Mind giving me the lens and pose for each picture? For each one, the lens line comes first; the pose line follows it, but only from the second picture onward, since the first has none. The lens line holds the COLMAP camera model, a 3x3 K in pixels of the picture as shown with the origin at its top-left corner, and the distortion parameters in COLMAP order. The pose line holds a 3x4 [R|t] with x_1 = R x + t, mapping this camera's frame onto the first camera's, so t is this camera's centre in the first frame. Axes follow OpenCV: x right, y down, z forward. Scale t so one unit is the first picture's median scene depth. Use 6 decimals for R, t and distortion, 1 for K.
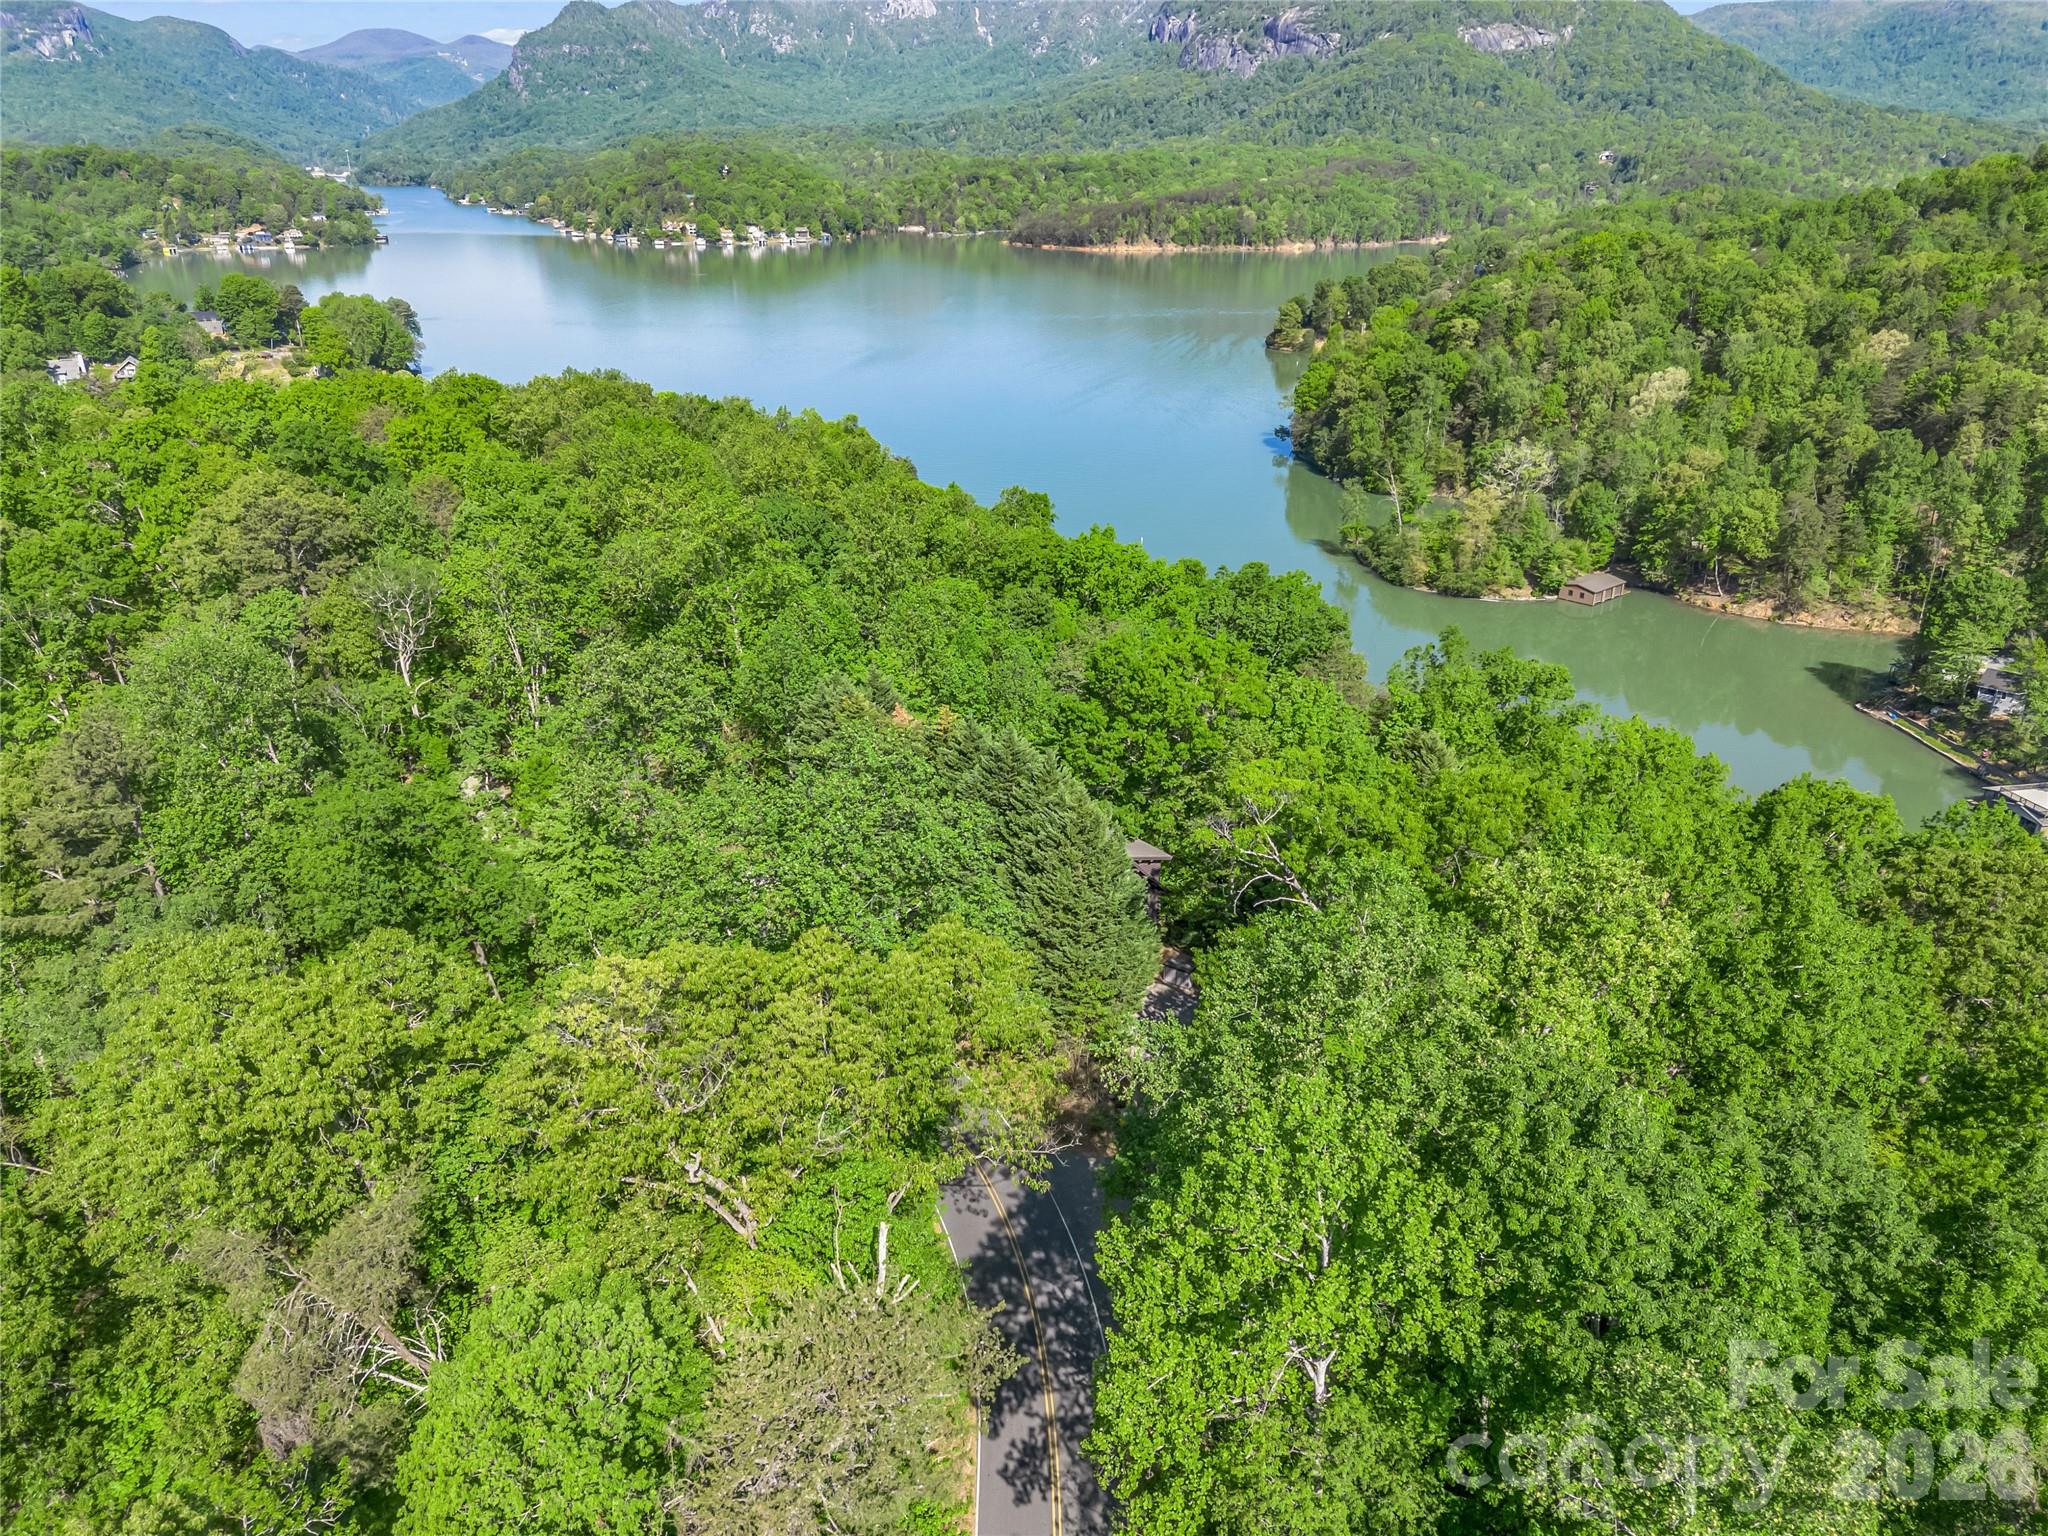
lens RADIAL K [[1468.5, 0, 1021.1], [0, 1468.5, 772.3], [0, 0, 1]] dist [0.030370, -0.021954]
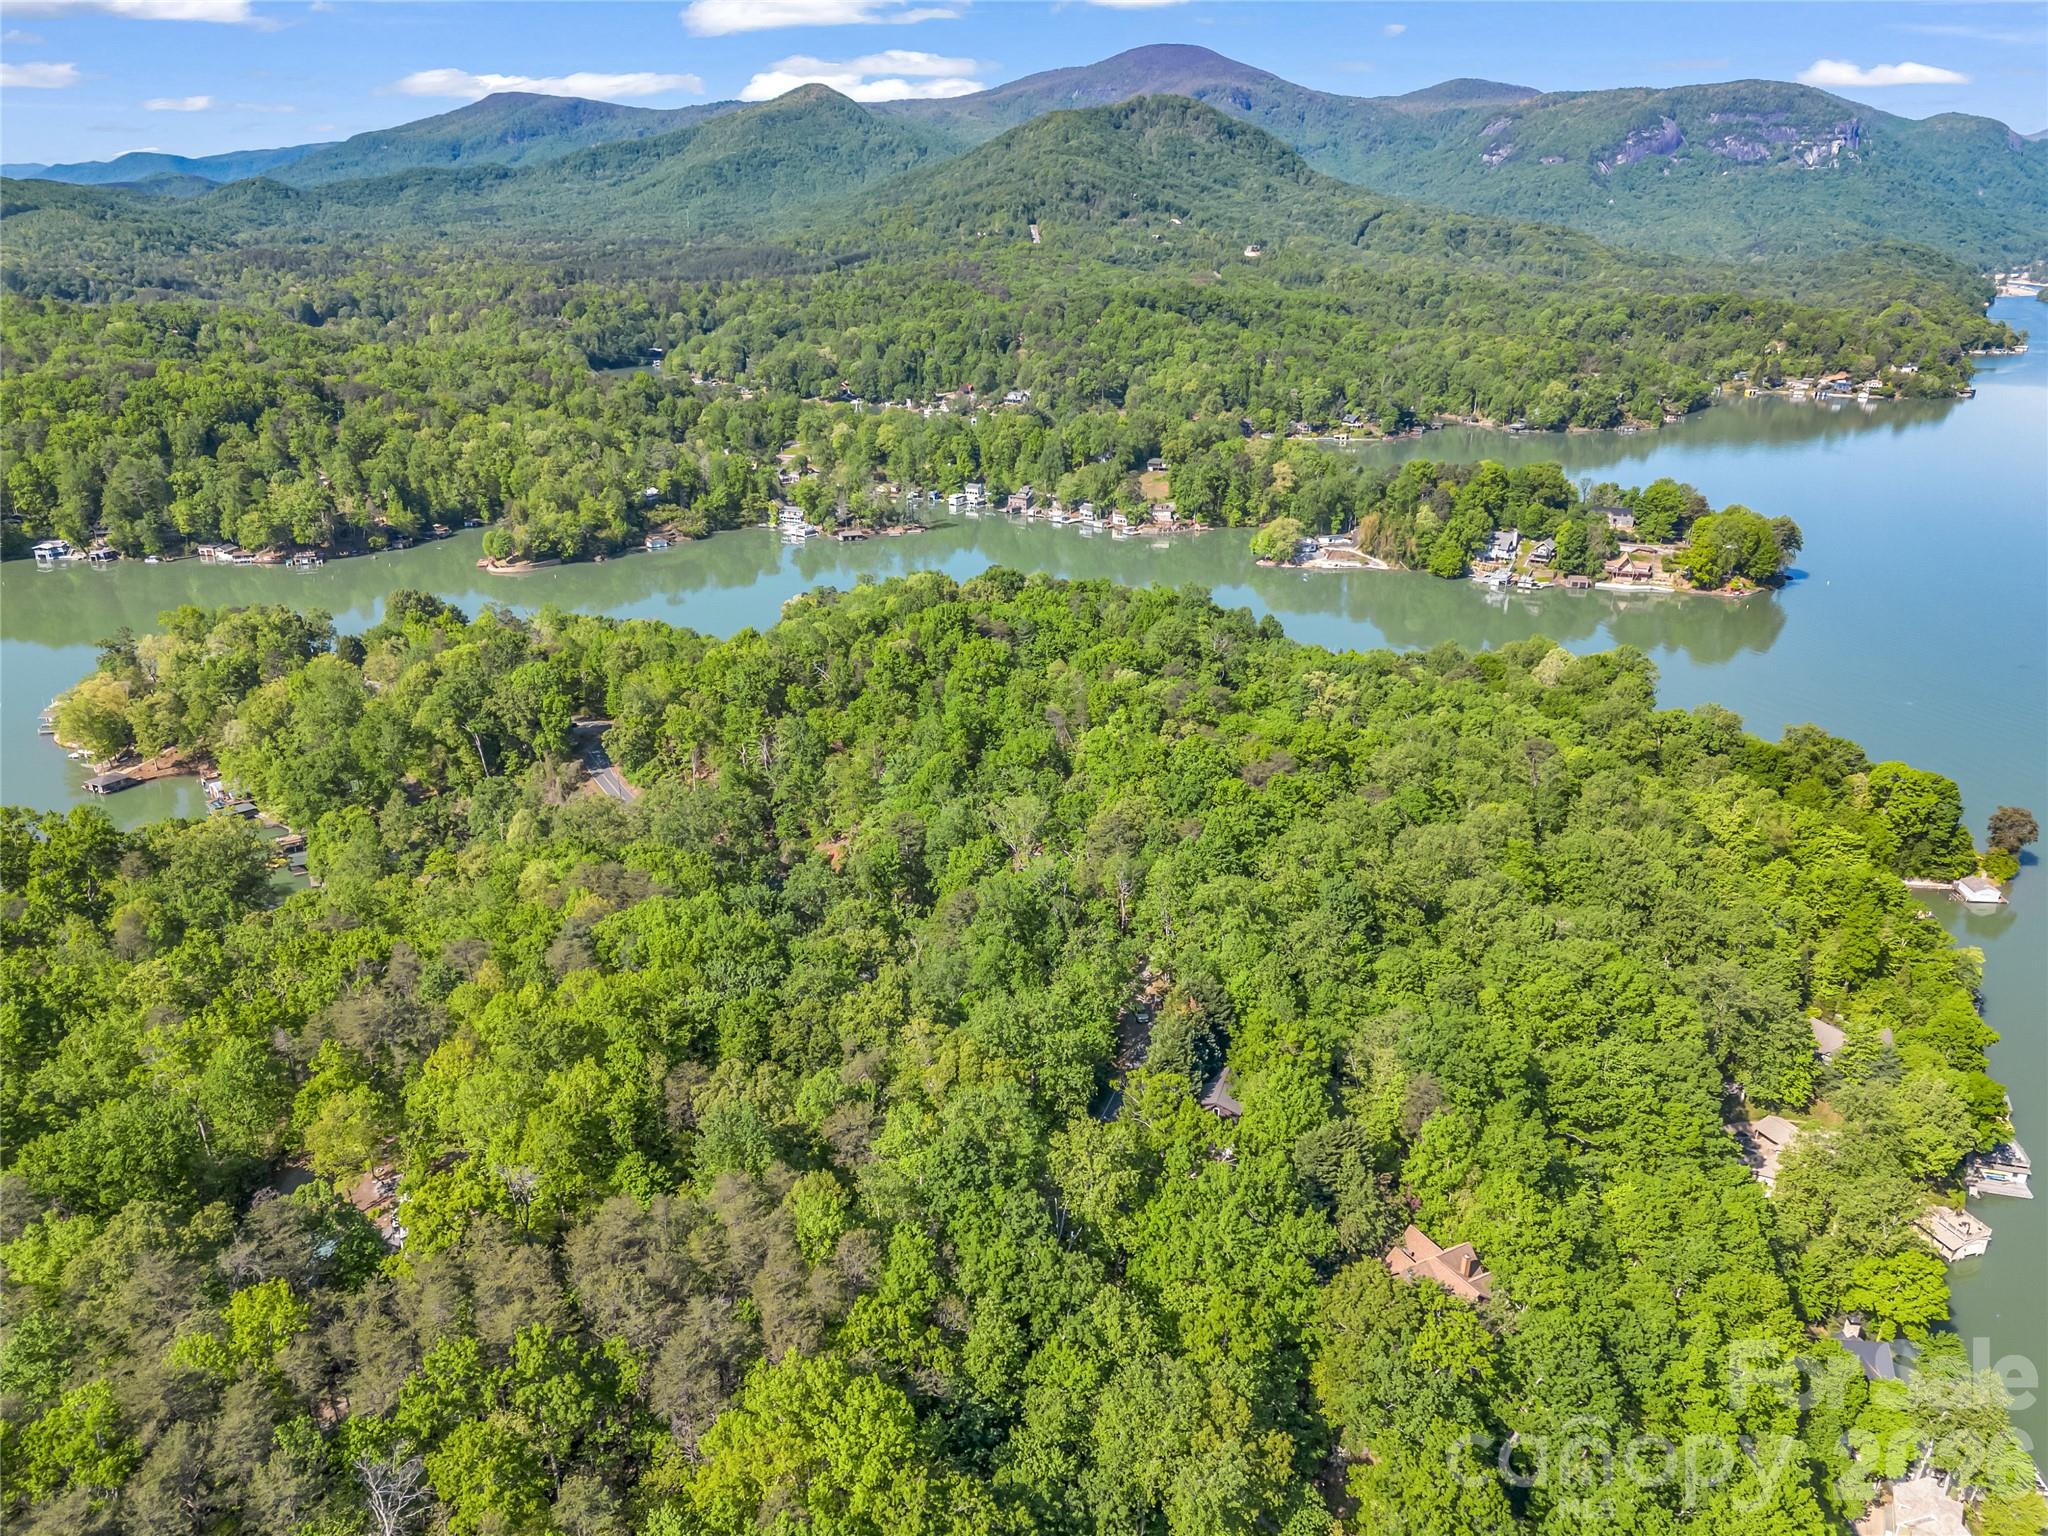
lens RADIAL K [[1468.5, 0, 1011.5], [0, 1468.5, 760.5], [0, 0, 1]] dist [0.030370, -0.021954]
pose [[0.526046, 0.294034, -0.798010, 0.107566], [-0.333100, 0.934598, 0.124783, -0.041239], [0.782509, 0.200176, 0.589584, -0.048290]]
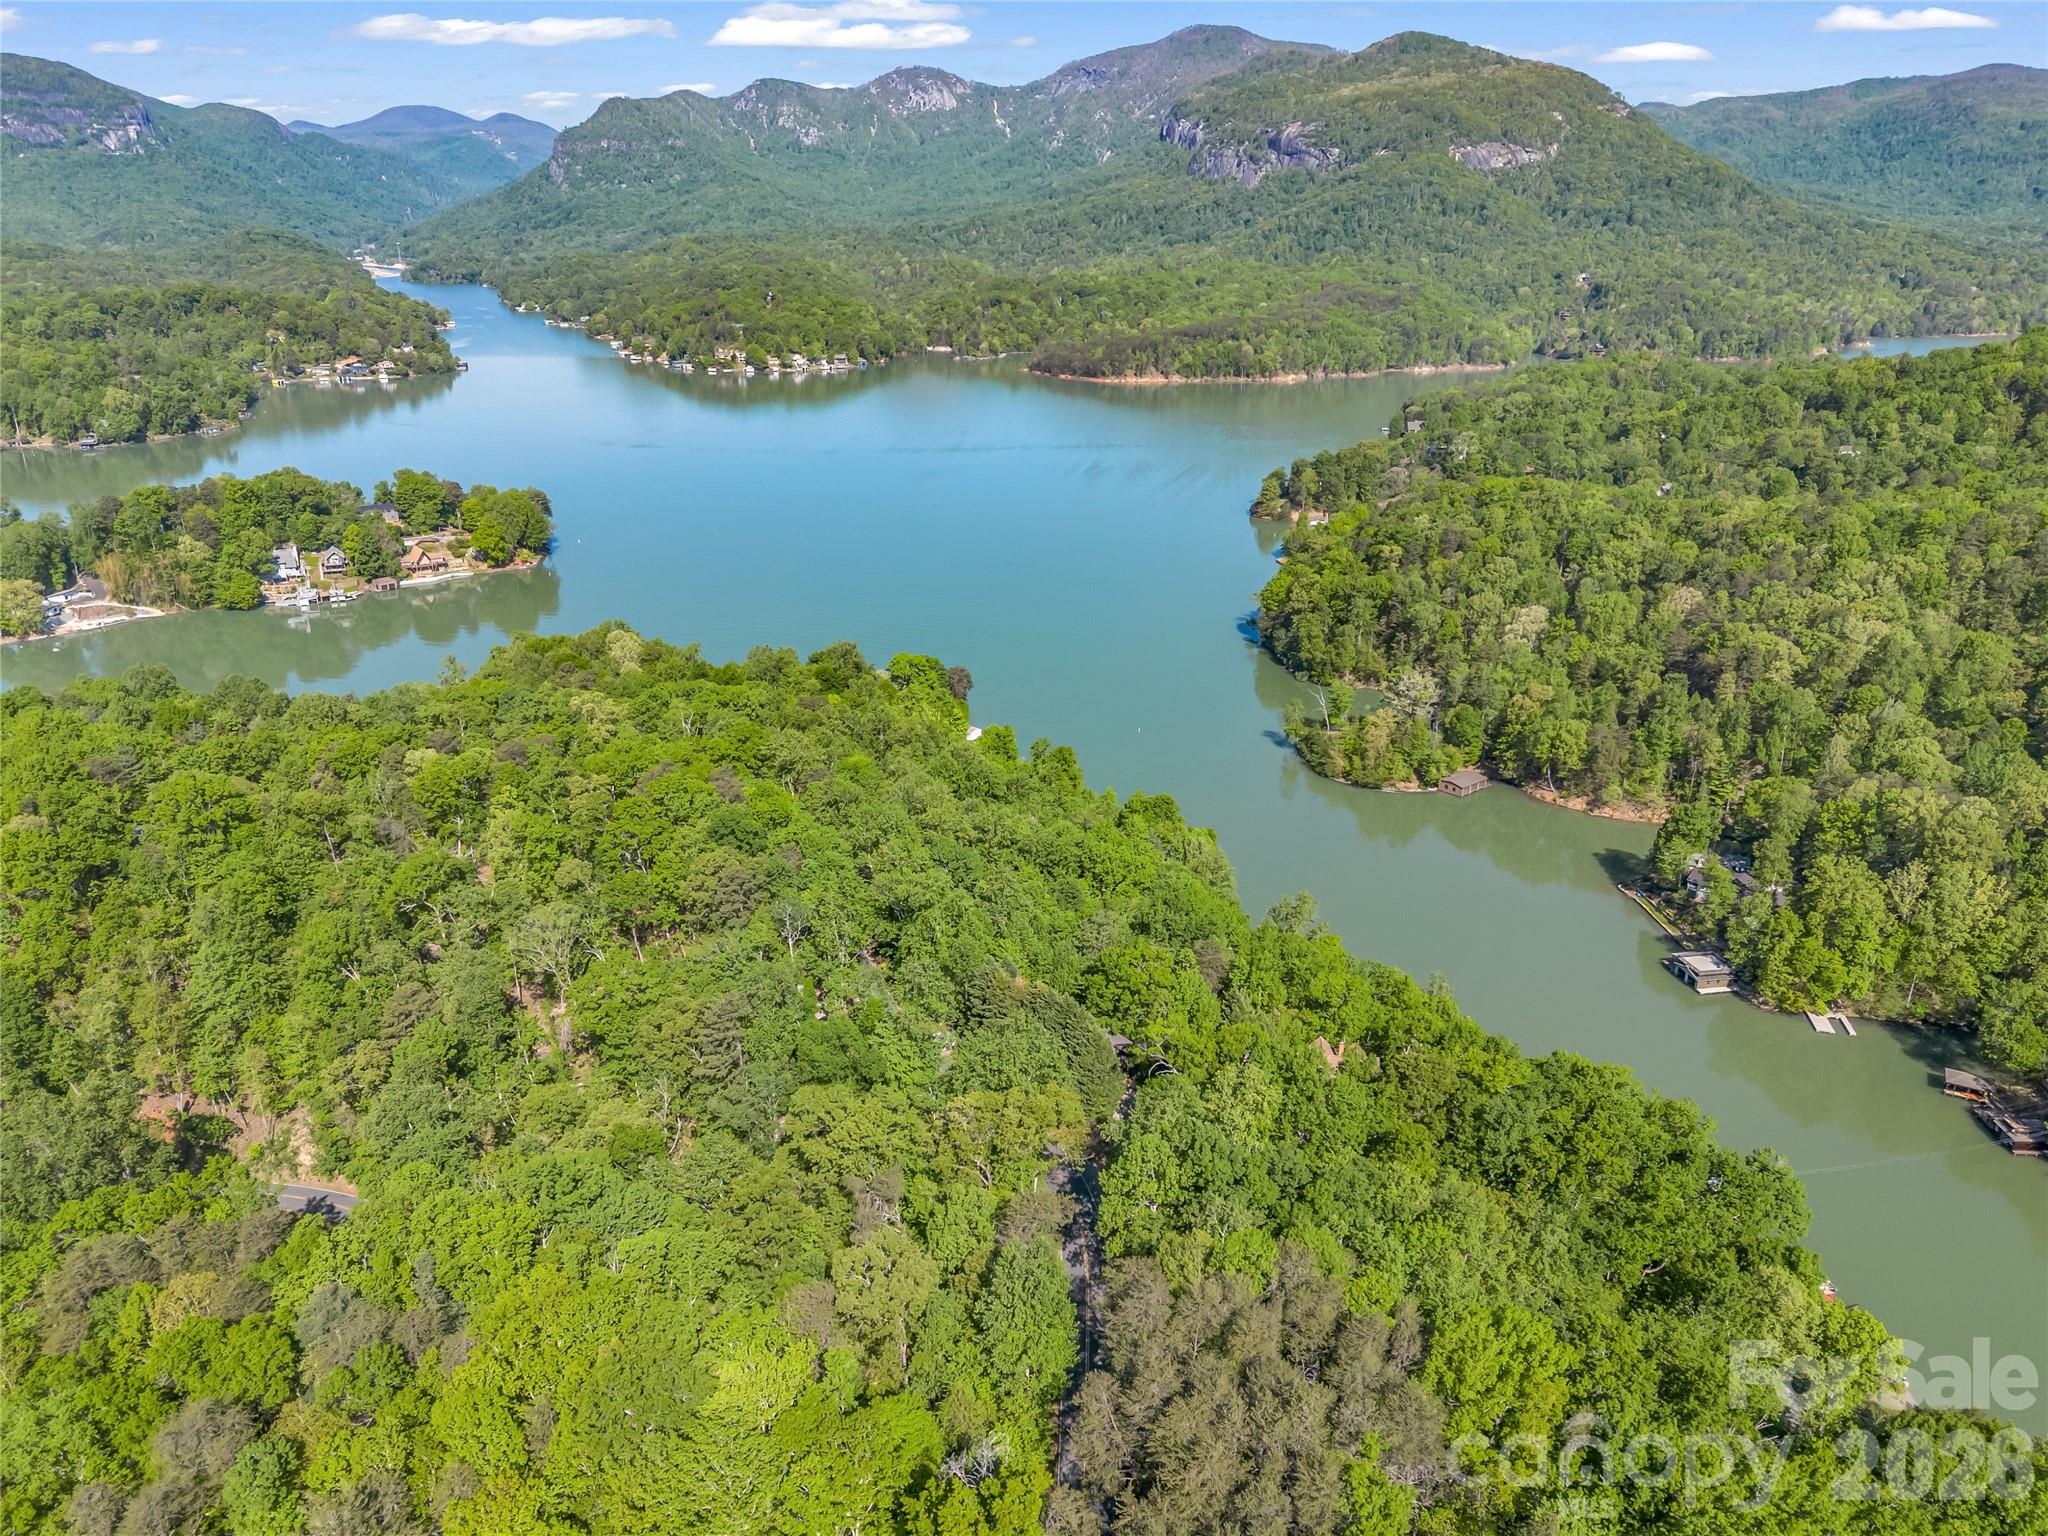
lens RADIAL K [[1468.5, 0, 1012.9], [0, 1468.5, 784.1], [0, 0, 1]] dist [0.030370, -0.021954]
pose [[0.999897, 0.006335, -0.012877, -0.004340], [-0.006707, 0.999555, -0.029077, -0.019923], [0.012687, 0.029161, 0.999494, -0.096367]]
